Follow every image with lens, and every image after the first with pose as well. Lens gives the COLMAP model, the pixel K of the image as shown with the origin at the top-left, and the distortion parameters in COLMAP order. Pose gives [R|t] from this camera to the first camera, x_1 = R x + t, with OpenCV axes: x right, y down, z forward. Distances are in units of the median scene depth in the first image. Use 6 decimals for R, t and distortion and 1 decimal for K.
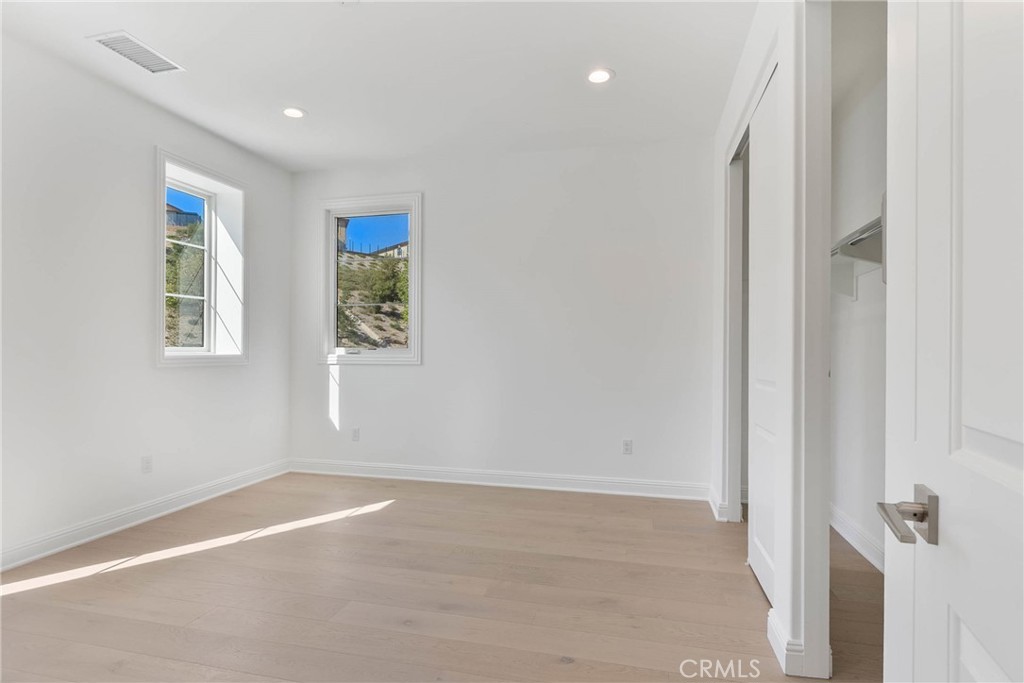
lens RADIAL K [[534.1, 0, 511.2], [0, 534.1, 346.7], [0, 0, 1]] dist [-0.002747, -0.000500]
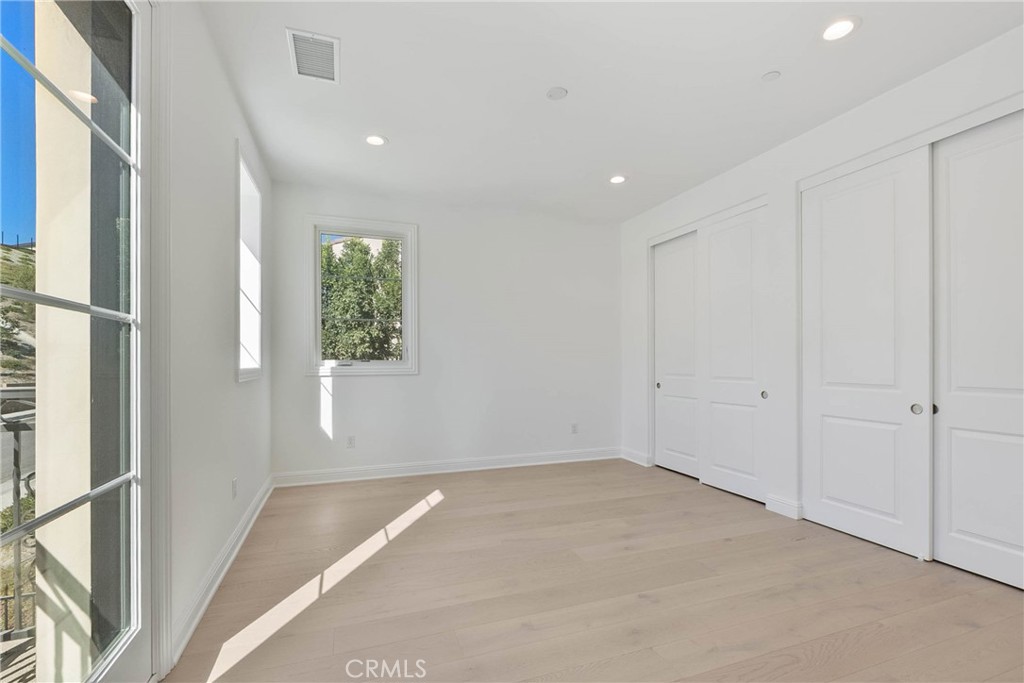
lens RADIAL K [[455.4, 0, 511.7], [0, 455.4, 356.7], [0, 0, 1]] dist [0.000224, 0.000082]
pose [[0.828880, 0.000511, 0.559426, -0.528941], [0.003317, 0.999978, -0.005828, 0.001878], [-0.559416, 0.006686, 0.828860, 0.069880]]
